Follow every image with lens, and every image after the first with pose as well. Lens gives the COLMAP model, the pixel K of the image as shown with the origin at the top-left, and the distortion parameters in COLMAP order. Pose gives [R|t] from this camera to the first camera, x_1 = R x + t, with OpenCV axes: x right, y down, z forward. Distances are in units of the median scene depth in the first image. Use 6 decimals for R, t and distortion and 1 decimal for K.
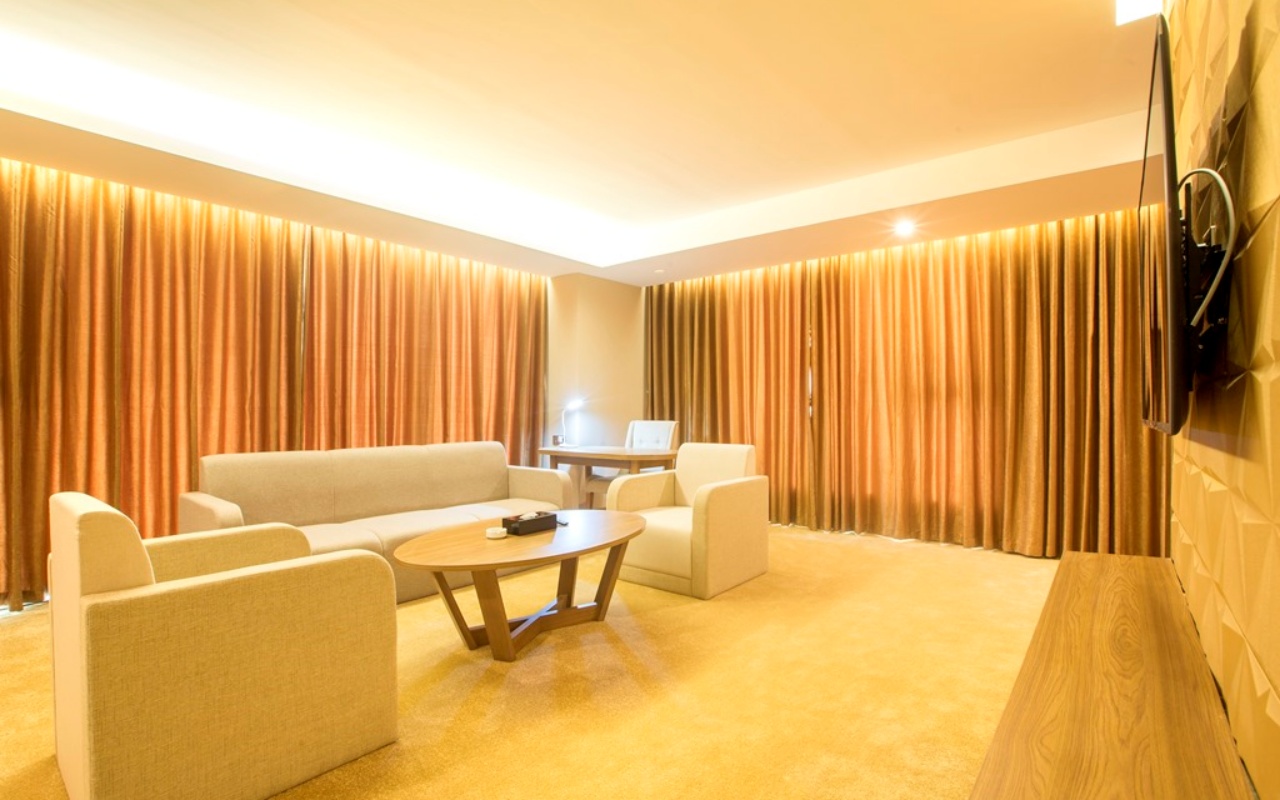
lens RADIAL K [[600.8, 0, 634.6], [0, 600.8, 400.5], [0, 0, 1]] dist [-0.038843, 0.006015]
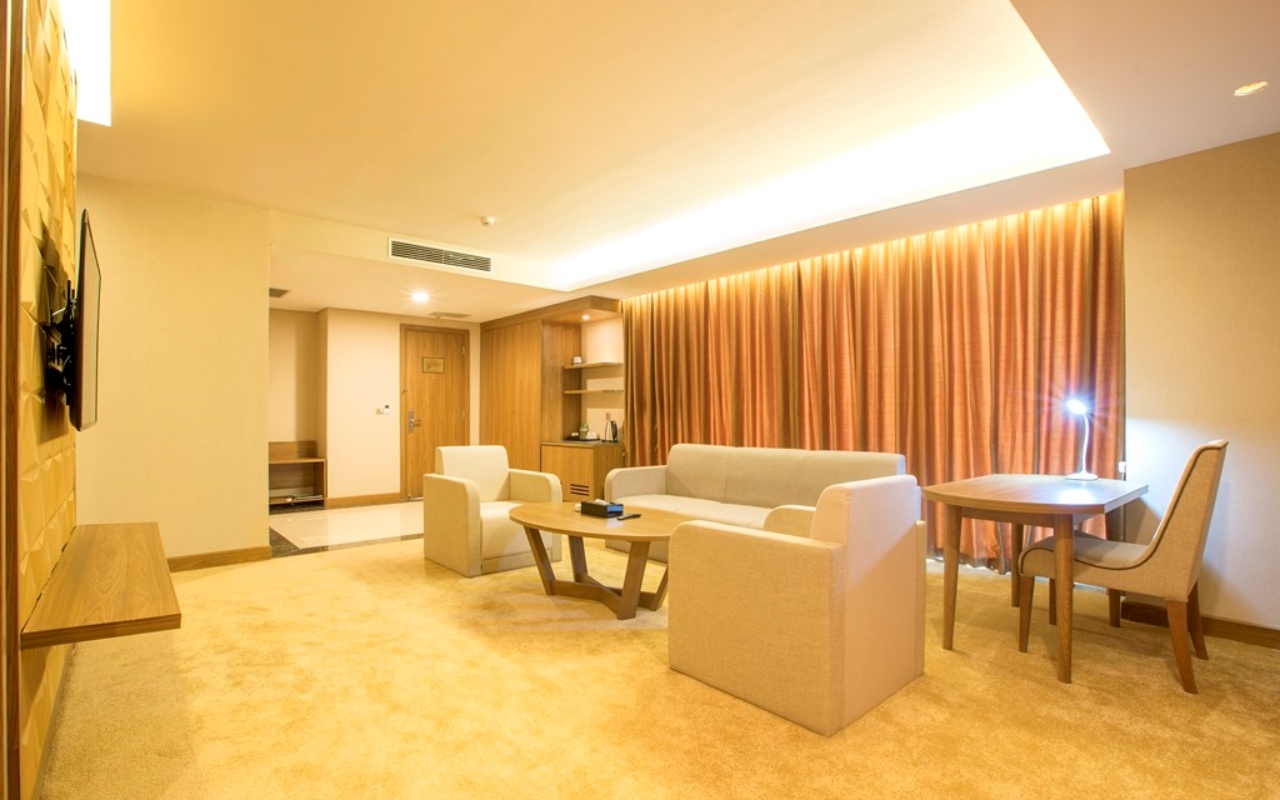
lens RADIAL K [[600.8, 0, 641.2], [0, 600.8, 418.0], [0, 0, 1]] dist [-0.038843, 0.006015]
pose [[-0.151587, 0.007683, -0.988414, 0.849109], [0.017710, 0.999830, 0.005056, 0.010644], [0.988285, -0.016738, -0.151698, 1.054402]]
